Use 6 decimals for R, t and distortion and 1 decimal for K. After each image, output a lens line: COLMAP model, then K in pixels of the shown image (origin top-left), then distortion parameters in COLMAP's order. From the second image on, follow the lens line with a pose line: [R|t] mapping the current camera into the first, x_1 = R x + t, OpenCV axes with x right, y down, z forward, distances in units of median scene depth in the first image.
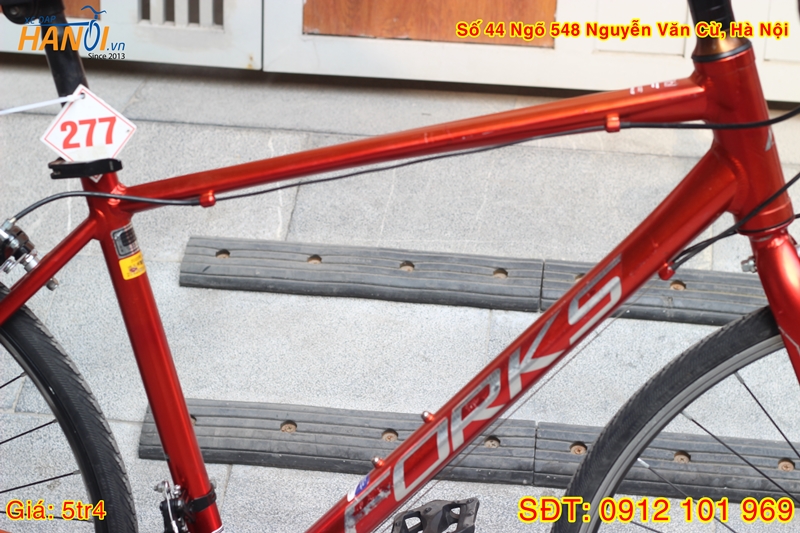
lens RADIAL K [[1948.4, 0, 400.0], [0, 1948.4, 266.5], [0, 0, 1]] dist [-0.046830, -0.261331]
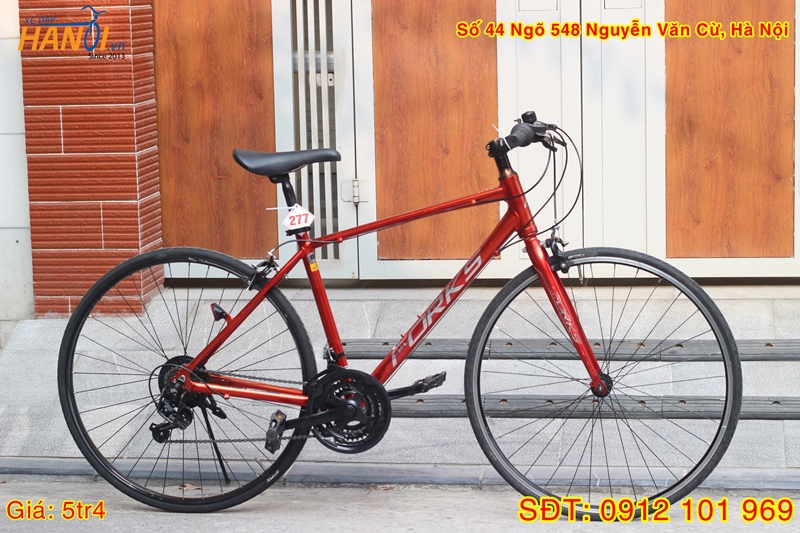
lens RADIAL K [[1948.4, 0, 400.0], [0, 1948.4, 266.5], [0, 0, 1]] dist [-0.046830, -0.261331]
pose [[0.997615, -0.051851, -0.045558, 0.121305], [0.038702, 0.966744, -0.252799, 0.737817], [0.057151, 0.250433, 0.966446, -1.791944]]
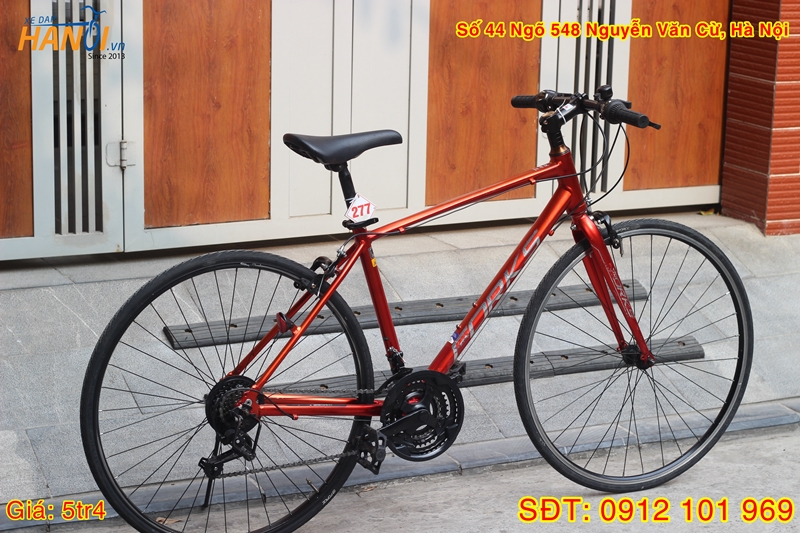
lens RADIAL K [[1948.4, 0, 400.0], [0, 1948.4, 266.5], [0, 0, 1]] dist [-0.046830, -0.261331]
pose [[0.833949, -0.135771, 0.534879, -1.508490], [0.221087, 0.970276, -0.098416, 0.270976], [-0.505618, 0.200329, 0.839177, -1.204081]]
